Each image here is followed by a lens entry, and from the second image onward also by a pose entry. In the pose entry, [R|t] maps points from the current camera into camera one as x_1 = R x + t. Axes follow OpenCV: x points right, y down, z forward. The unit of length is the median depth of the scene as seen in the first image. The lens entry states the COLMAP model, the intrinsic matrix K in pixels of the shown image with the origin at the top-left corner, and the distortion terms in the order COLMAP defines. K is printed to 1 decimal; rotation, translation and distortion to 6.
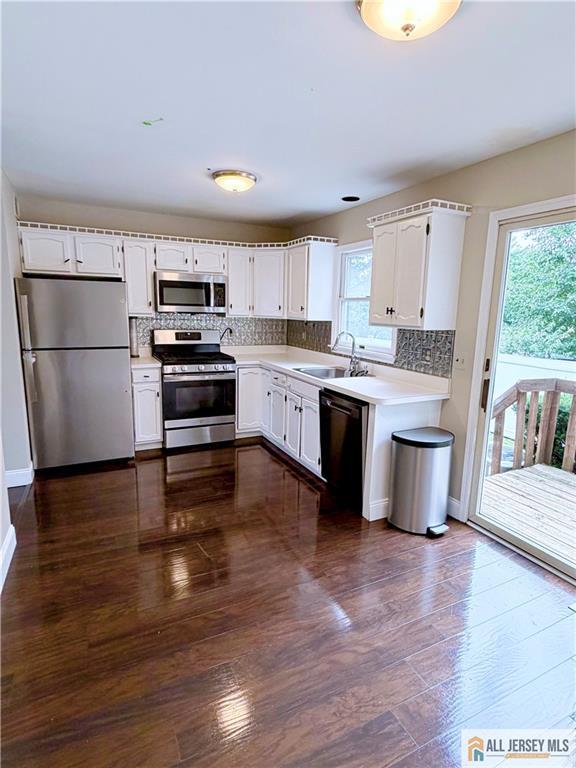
lens RADIAL K [[415.0, 0, 288.0], [0, 415.0, 384.0], [0, 0, 1]] dist [-0.000447, 0.000034]
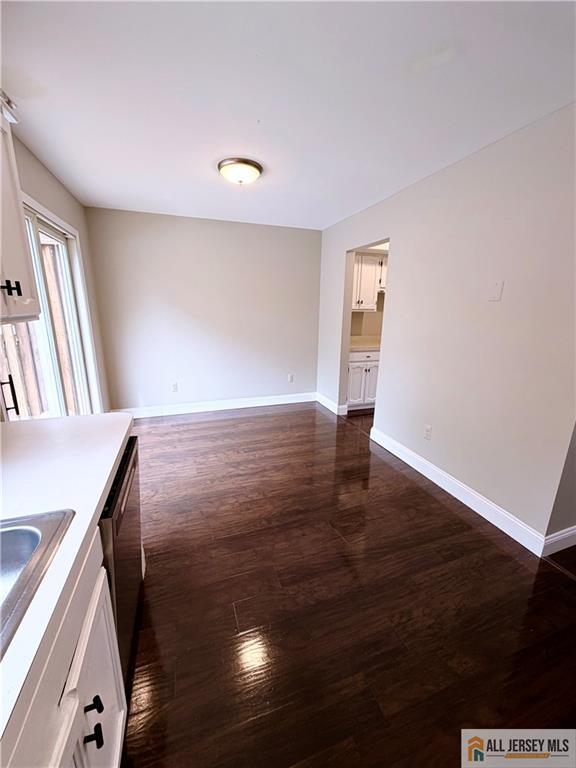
lens RADIAL K [[307.3, 0, 285.0], [0, 307.3, 383.4], [0, 0, 1]] dist [0.000808, 0.000156]
pose [[-0.991386, -0.063961, 0.114294, -0.075065], [-0.011019, 0.910286, 0.413834, -0.156393], [-0.130509, 0.409010, -0.903149, 0.905300]]
